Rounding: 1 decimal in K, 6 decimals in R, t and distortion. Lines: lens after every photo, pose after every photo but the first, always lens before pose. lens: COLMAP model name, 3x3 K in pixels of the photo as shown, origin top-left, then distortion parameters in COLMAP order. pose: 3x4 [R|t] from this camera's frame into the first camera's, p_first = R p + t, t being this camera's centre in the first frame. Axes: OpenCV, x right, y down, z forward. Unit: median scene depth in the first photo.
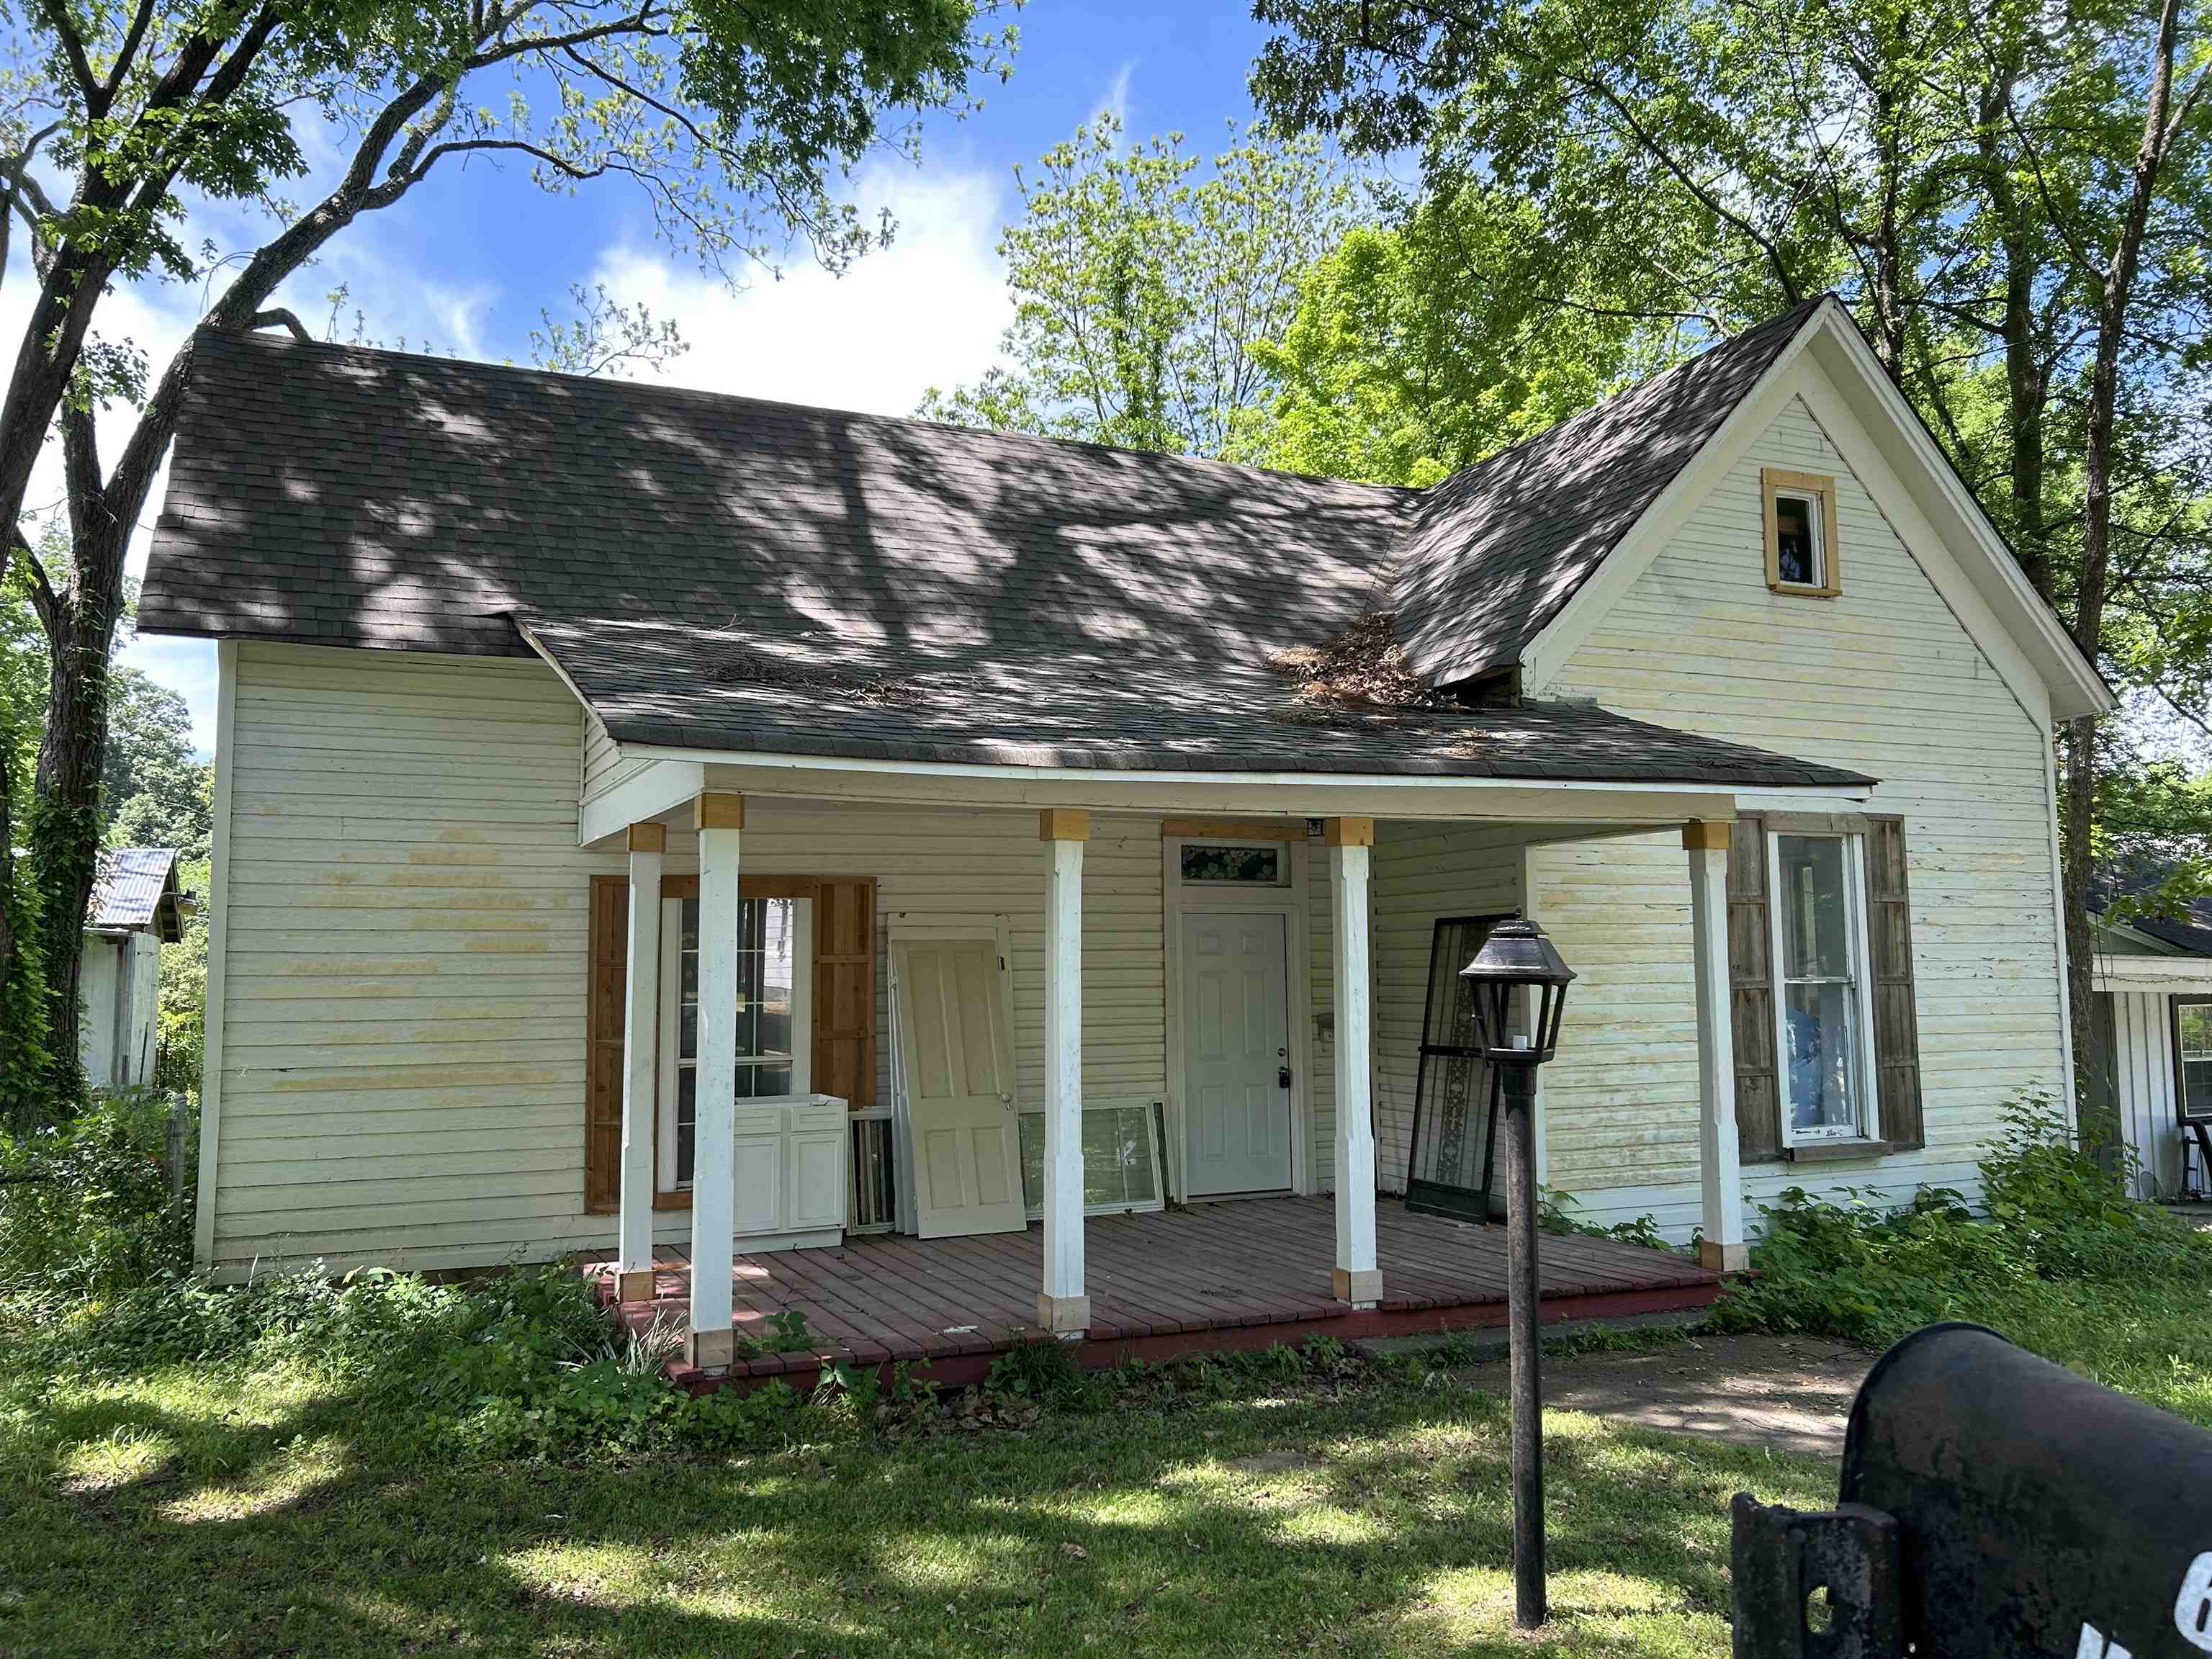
lens RADIAL K [[1668.1, 0, 1104.9], [0, 1668.1, 829.4], [0, 0, 1]] dist [0.004582, 0.000831]
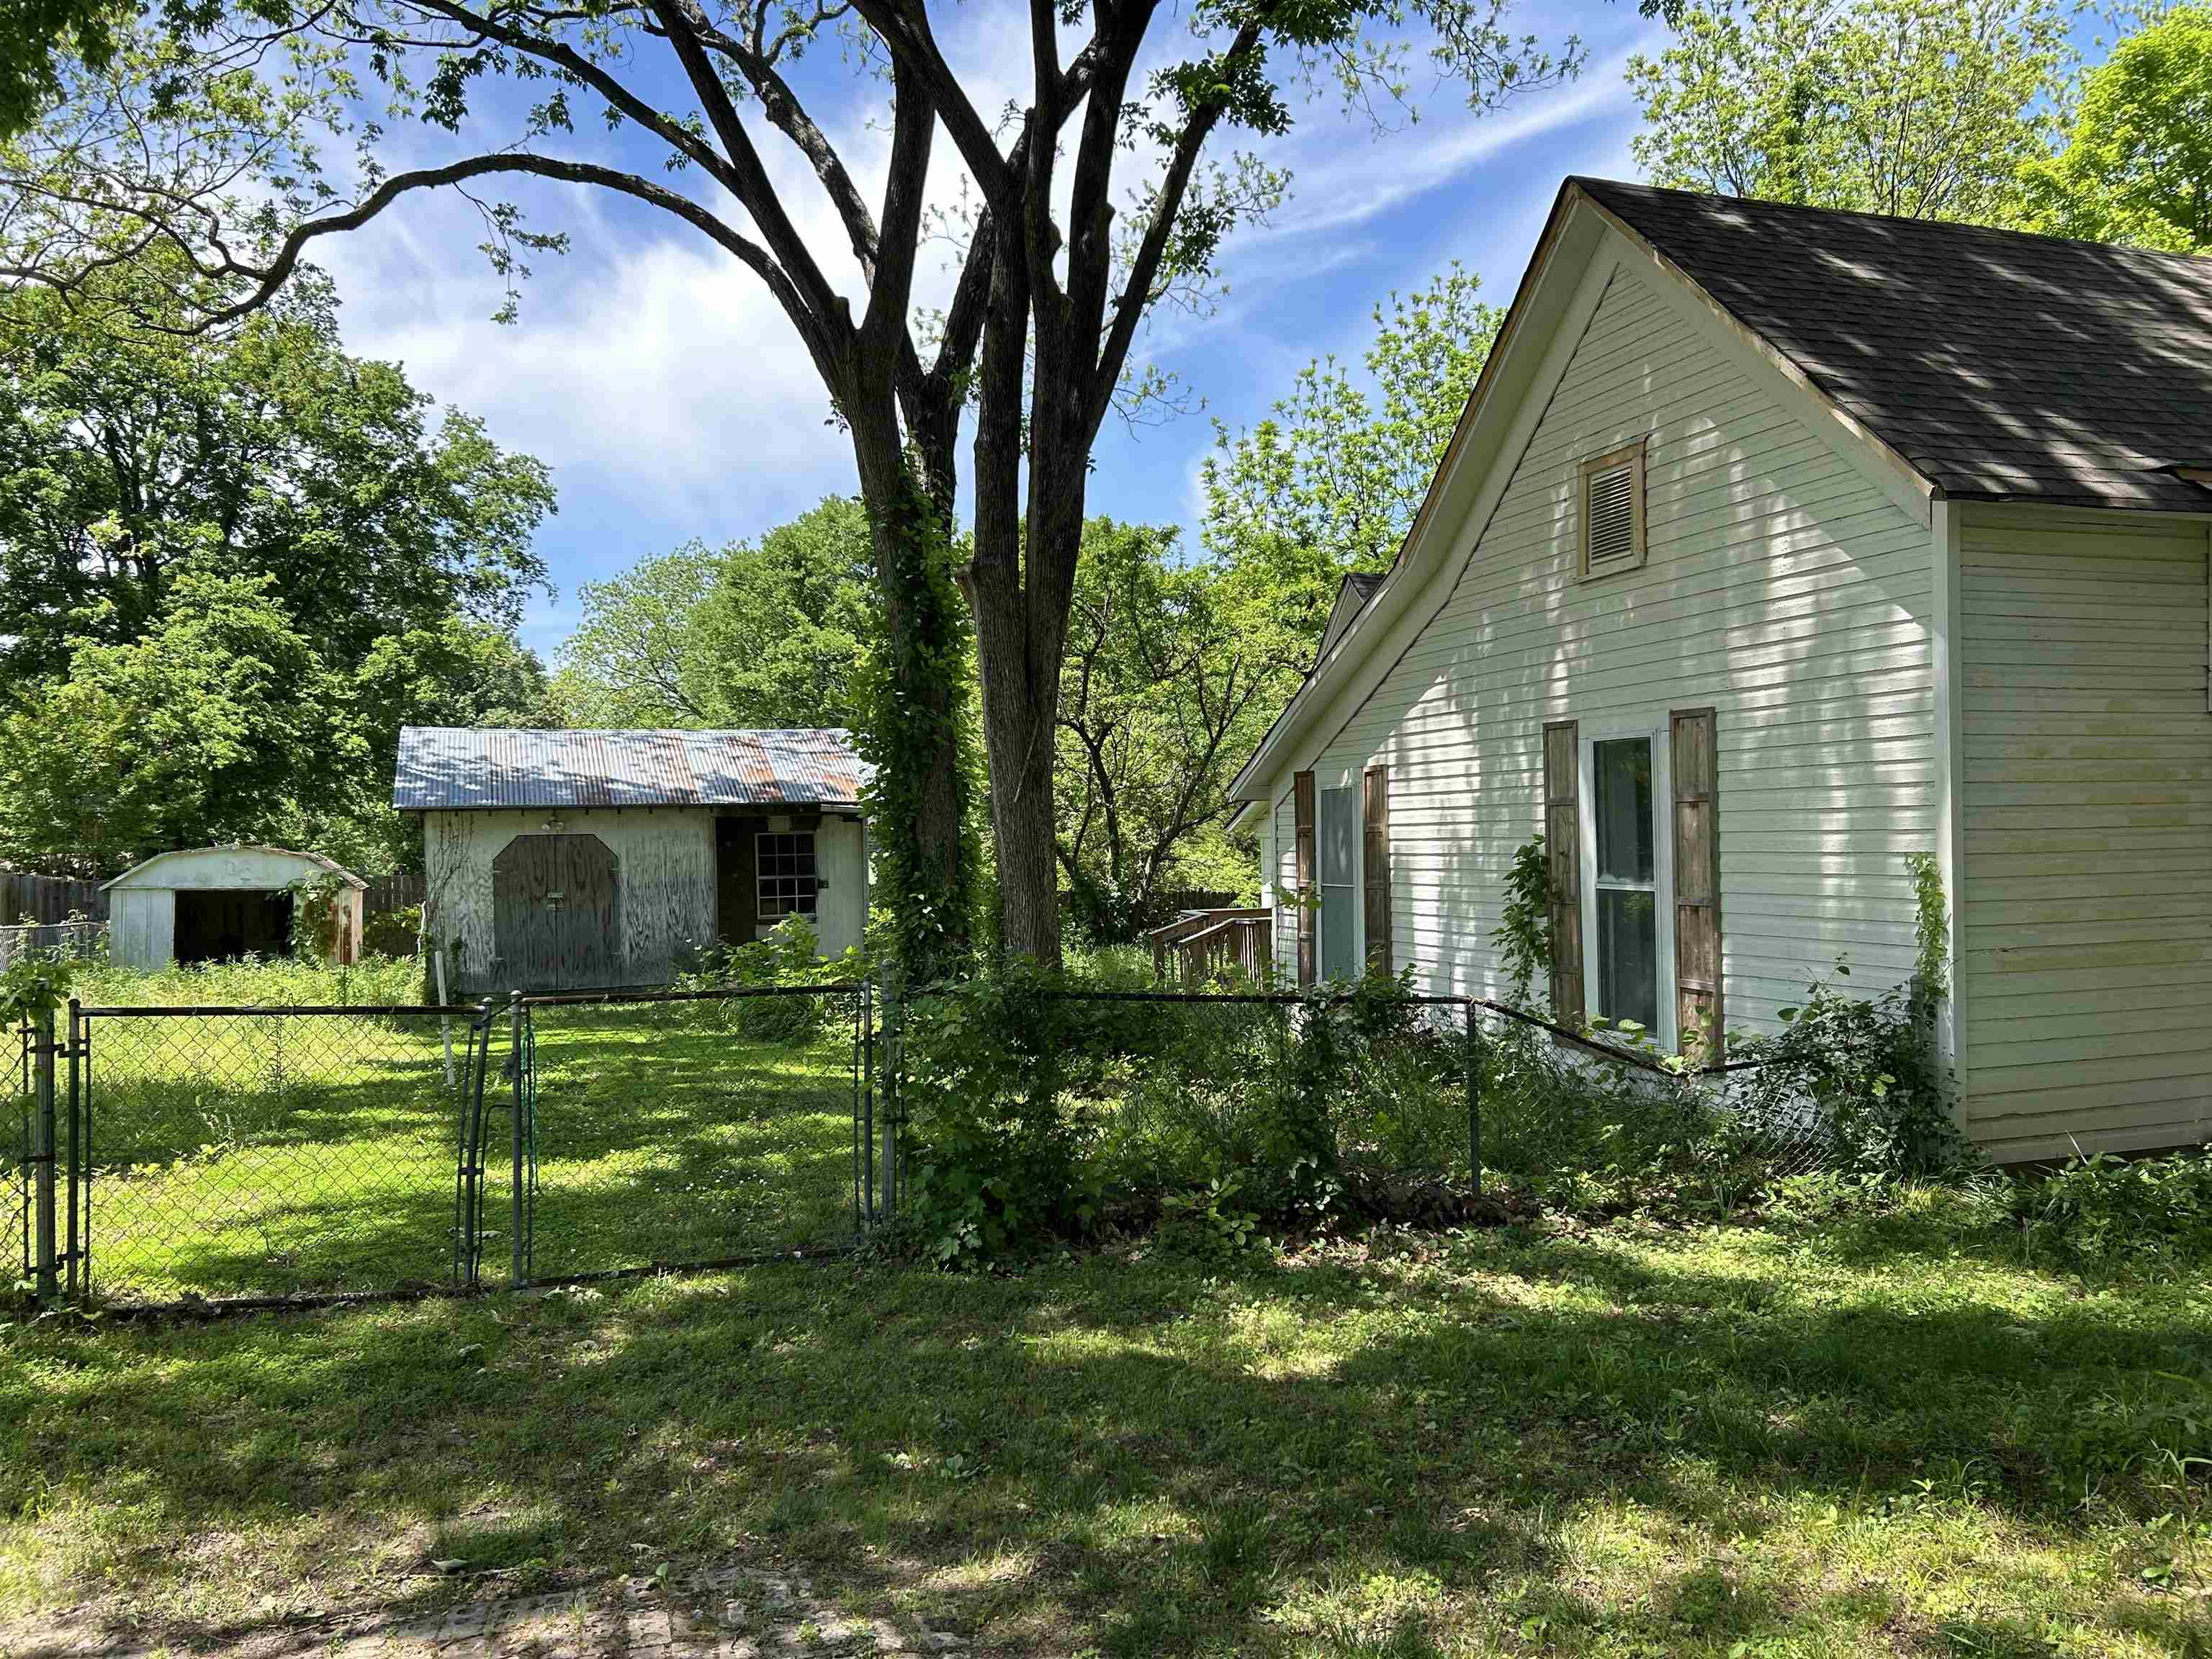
lens RADIAL K [[1668.1, 0, 1103.7], [0, 1668.1, 825.0], [0, 0, 1]] dist [0.004582, 0.000831]
pose [[0.994399, -0.012233, -0.104977, -0.872634], [0.020504, 0.996737, 0.078066, -0.014466], [0.103680, -0.079781, 0.991406, -0.012673]]
